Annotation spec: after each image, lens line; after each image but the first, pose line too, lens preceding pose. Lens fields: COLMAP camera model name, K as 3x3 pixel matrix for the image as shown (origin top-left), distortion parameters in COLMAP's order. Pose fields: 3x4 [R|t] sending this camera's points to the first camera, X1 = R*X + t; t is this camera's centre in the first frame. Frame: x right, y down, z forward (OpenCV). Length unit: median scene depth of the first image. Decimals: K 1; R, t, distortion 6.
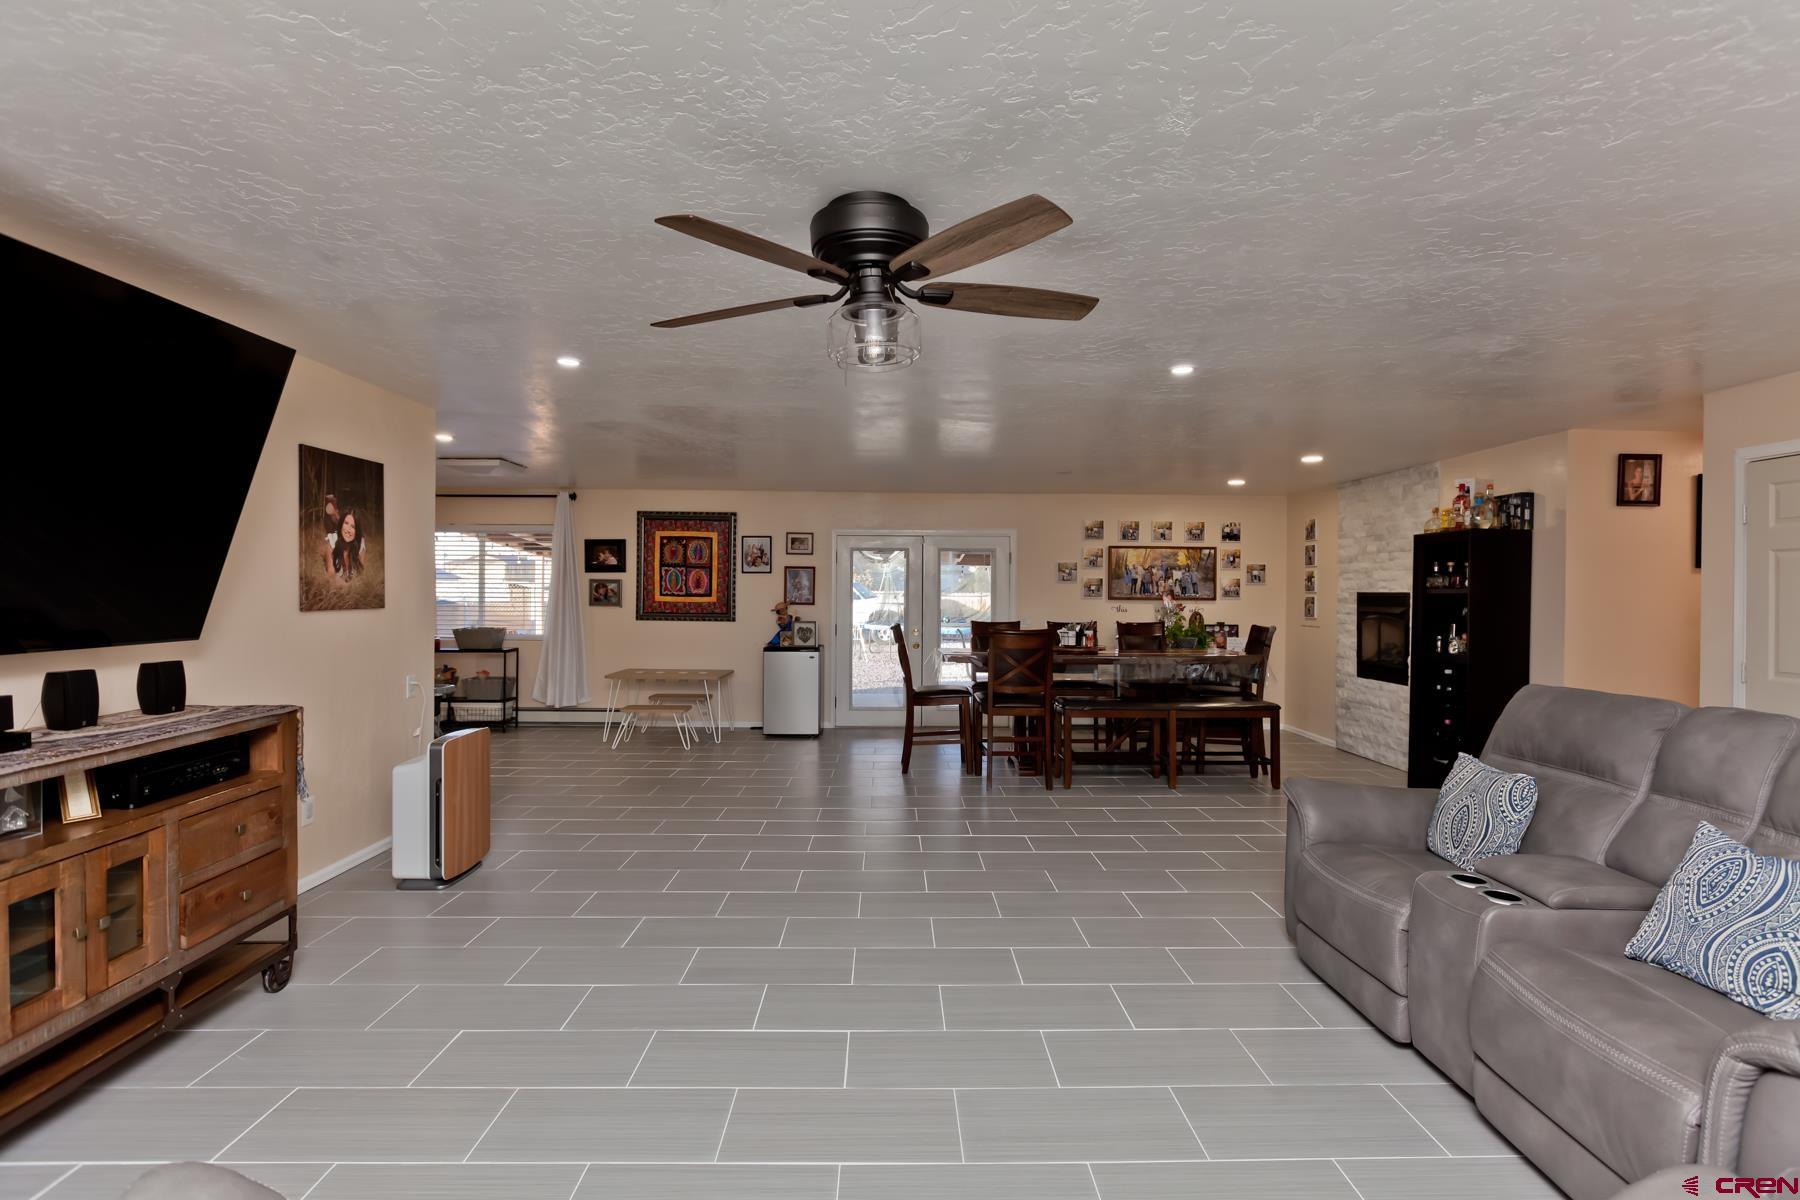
lens RADIAL K [[831.0, 0, 900.0], [0, 831.0, 600.0], [0, 0, 1]] dist [-0.021089, -0.000049]
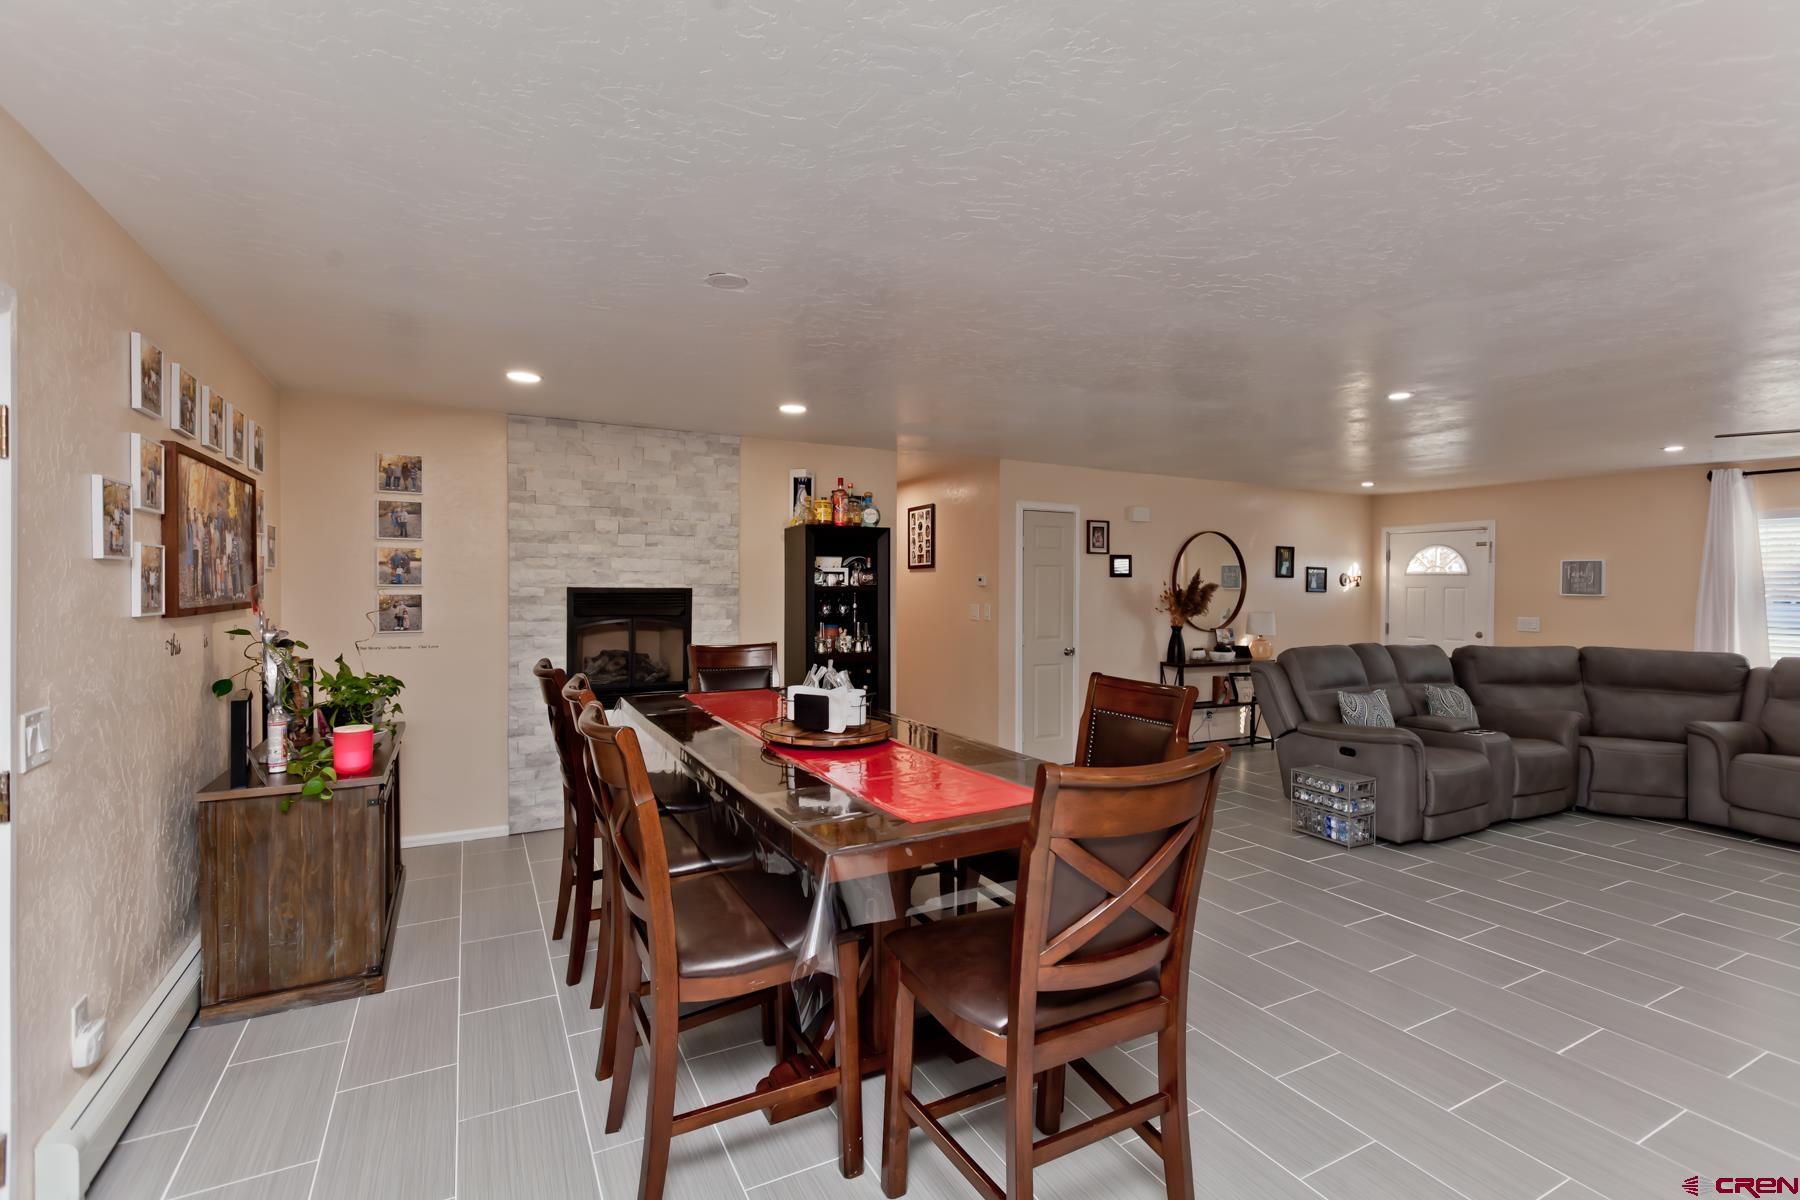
lens RADIAL K [[818.0, 0, 902.1], [0, 818.0, 591.3], [0, 0, 1]] dist [0.006744, 0.000636]
pose [[-0.459455, -0.019646, 0.887984, -0.139070], [-0.004420, 0.999794, 0.019833, -0.017547], [-0.888190, 0.005188, -0.459447, 0.908010]]
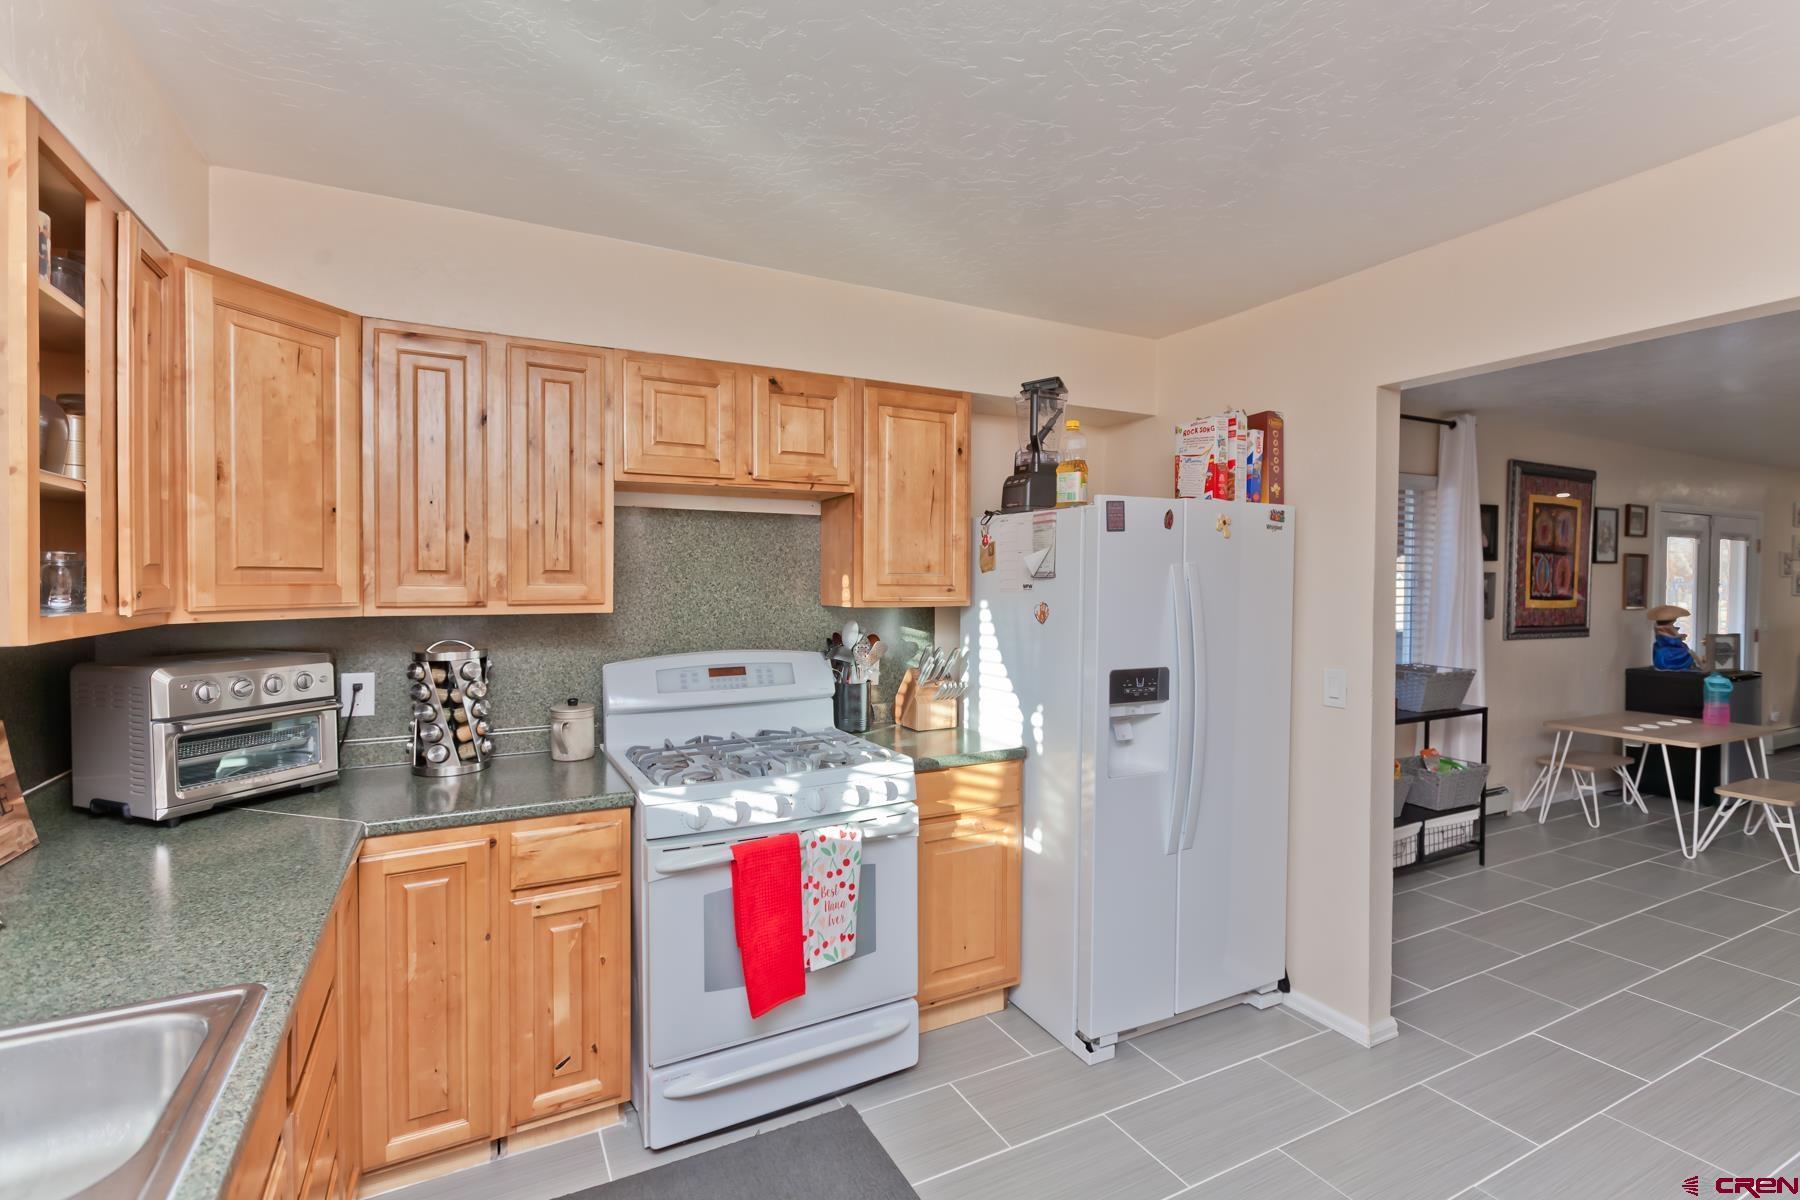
lens RADIAL K [[835.1, 0, 899.6], [0, 835.1, 554.5], [0, 0, 1]] dist [0.002384, 0.000327]
pose [[0.893675, 0.003359, 0.448702, -0.975331], [0.011298, 0.999487, -0.029983, -0.025044], [-0.448572, 0.031864, 0.893179, 0.659387]]
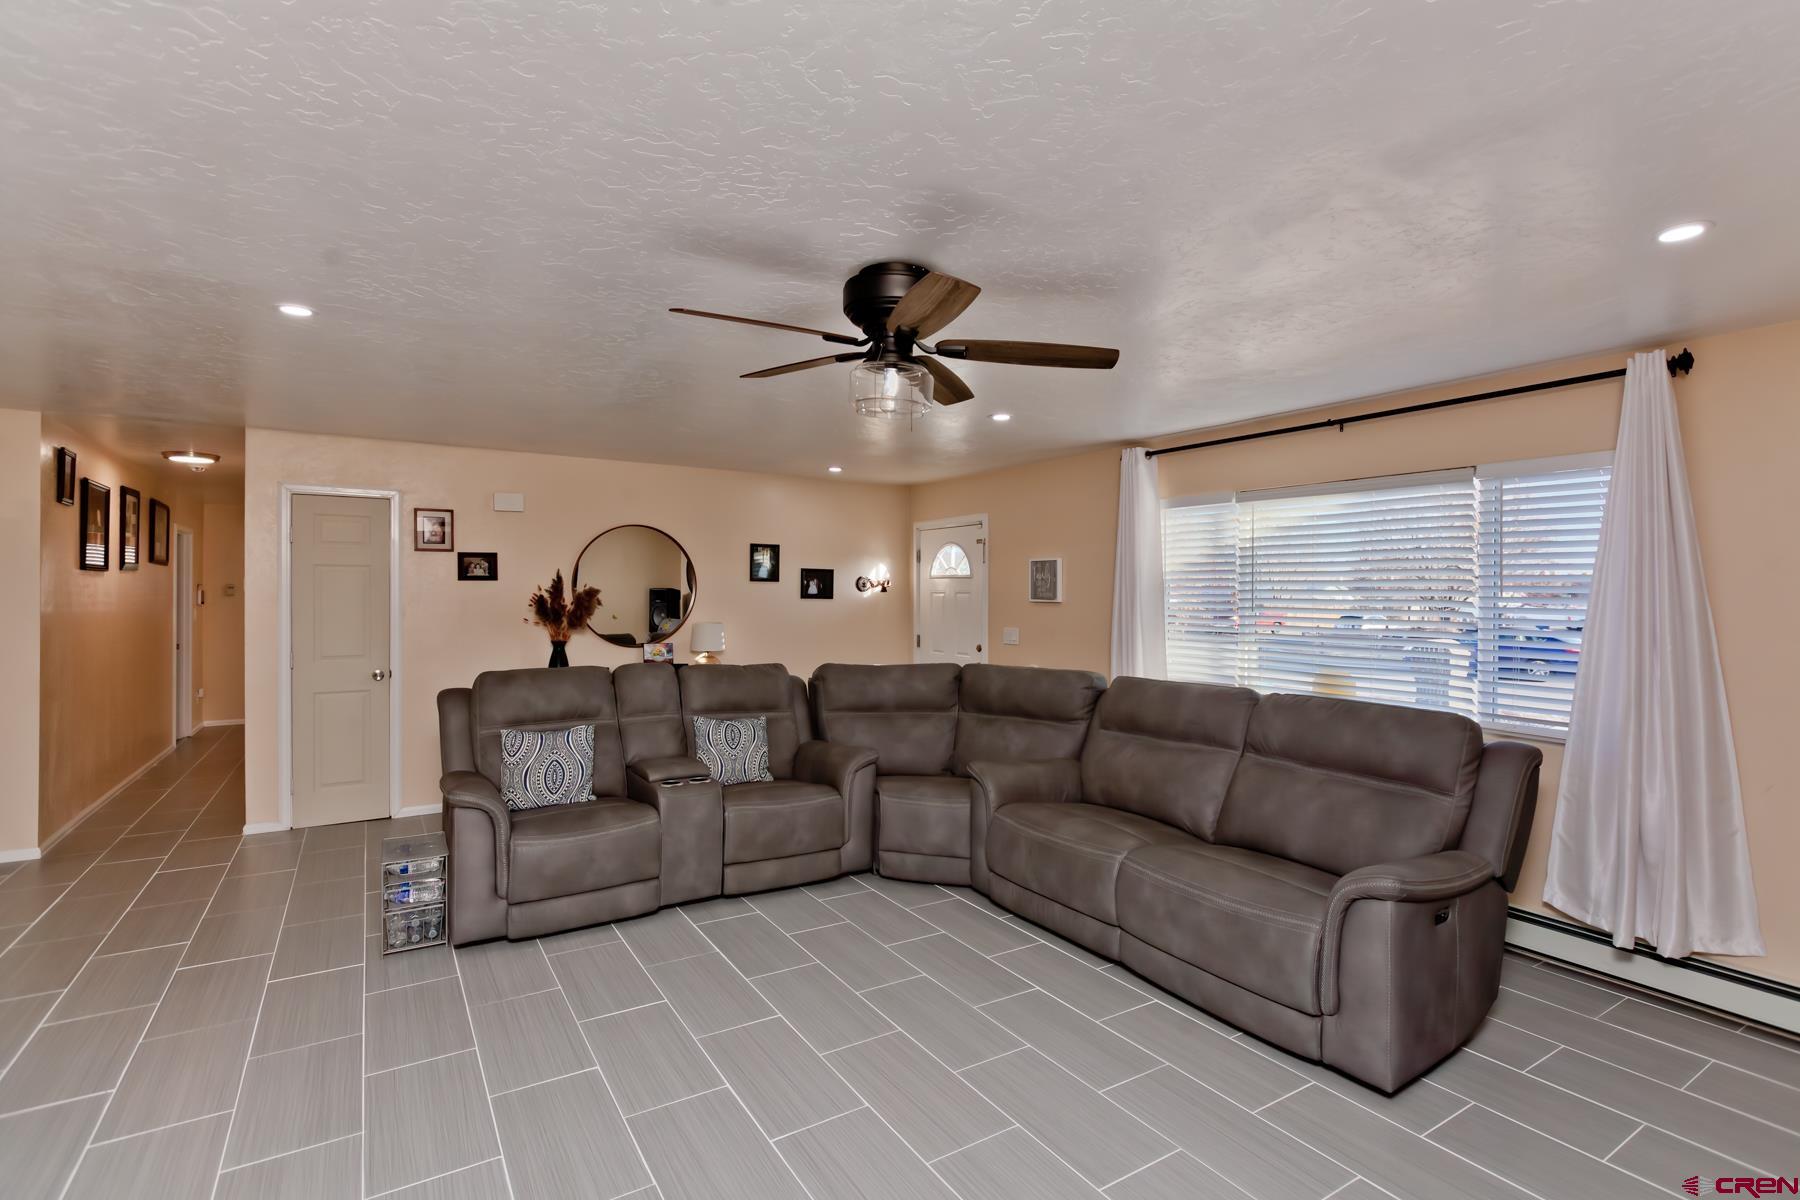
lens RADIAL K [[837.4, 0, 896.8], [0, 837.4, 596.3], [0, 0, 1]] dist [-0.000451, -0.000141]
pose [[-0.521010, -0.013422, 0.853445, -0.257723], [-0.002781, 0.999898, 0.014028, -0.014065], [-0.853546, 0.004935, -0.520995, 0.405361]]
